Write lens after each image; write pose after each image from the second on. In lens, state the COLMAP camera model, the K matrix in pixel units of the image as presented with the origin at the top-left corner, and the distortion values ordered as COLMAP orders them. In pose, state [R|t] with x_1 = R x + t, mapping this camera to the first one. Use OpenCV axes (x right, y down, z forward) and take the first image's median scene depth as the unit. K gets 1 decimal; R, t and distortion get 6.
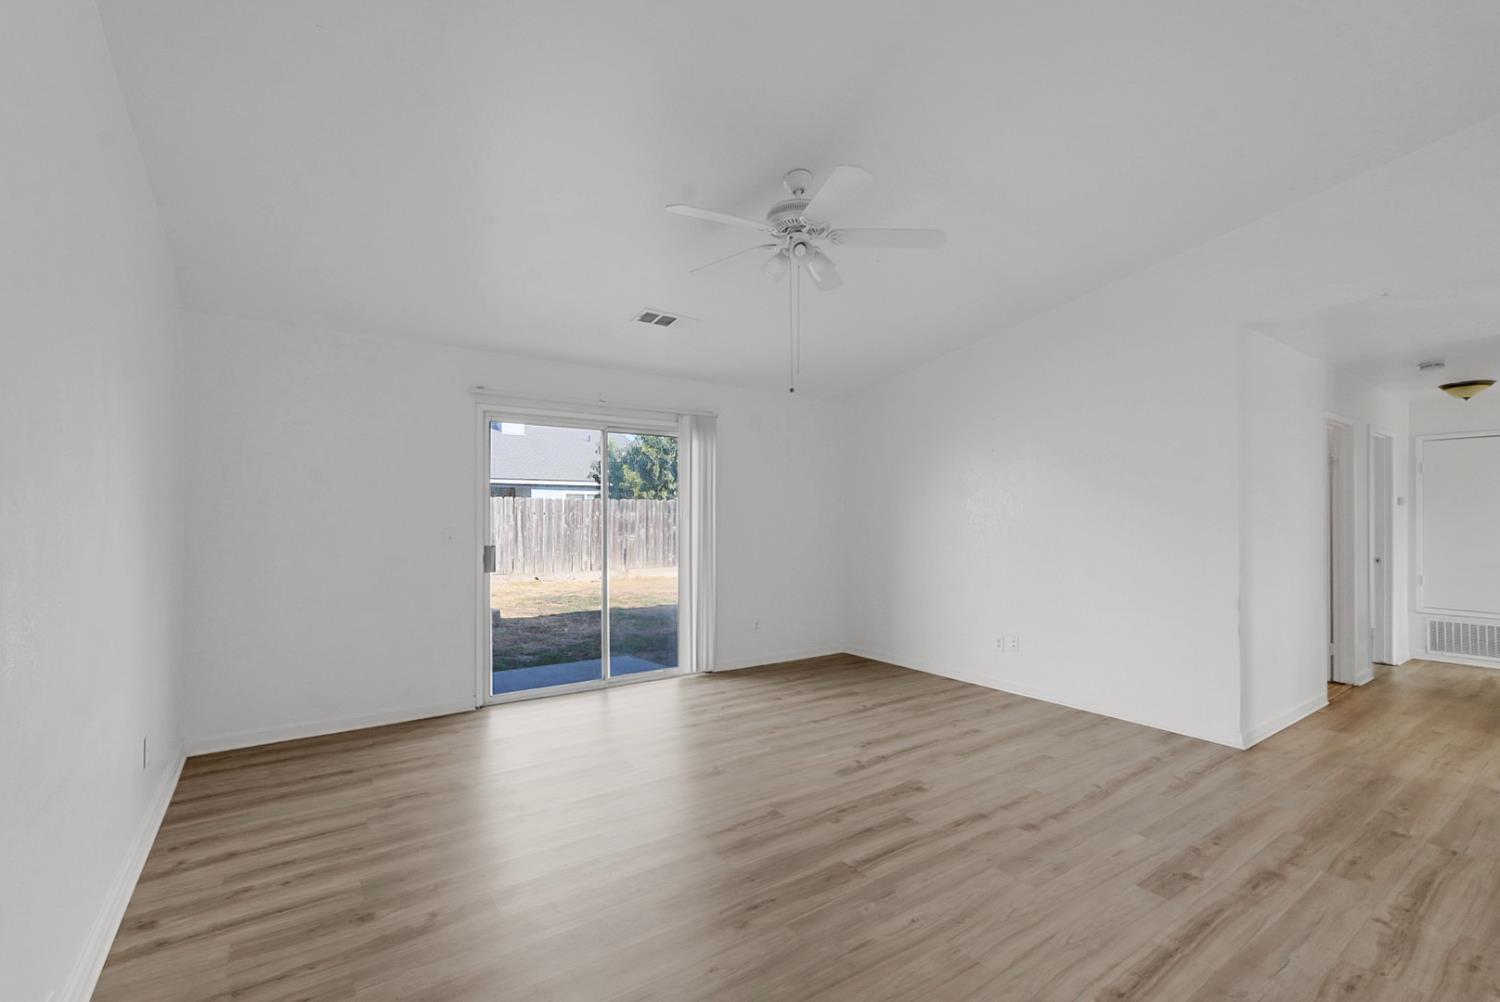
lens RADIAL K [[667.4, 0, 732.5], [0, 667.4, 522.3], [0, 0, 1]] dist [-0.000621, 0.000571]
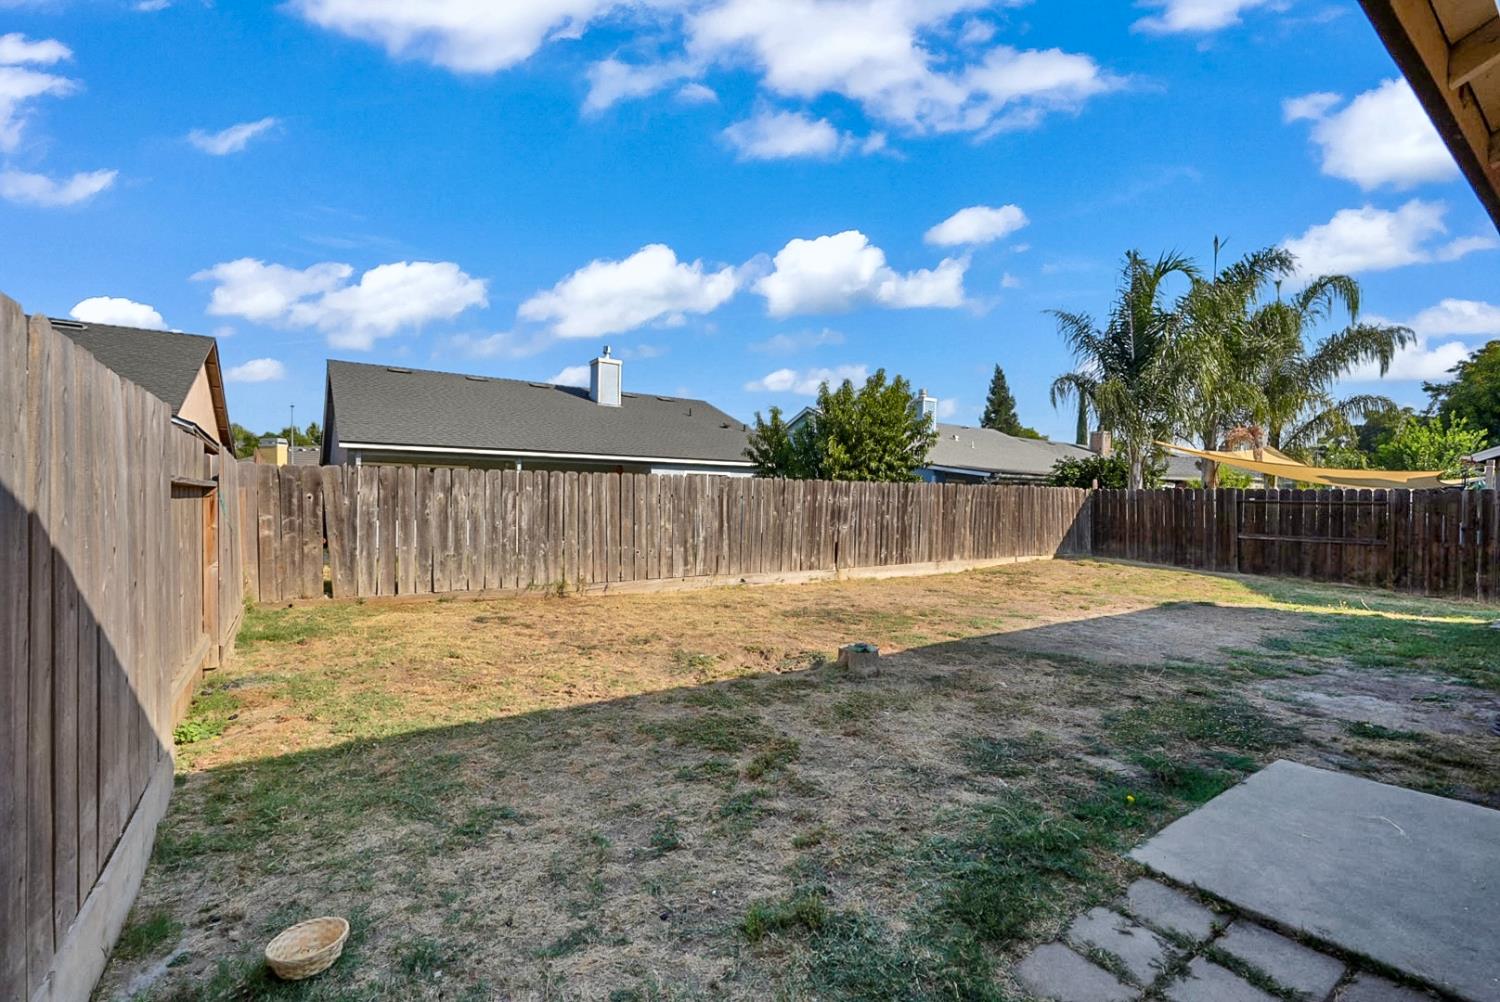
lens RADIAL K [[667.4, 0, 732.5], [0, 667.4, 522.3], [0, 0, 1]] dist [-0.000621, 0.000571]
pose [[0.999719, 0.009833, 0.021549, -0.301733], [-0.010253, 0.999758, 0.019448, 0.001235], [-0.021353, -0.019663, 0.999579, 0.212790]]
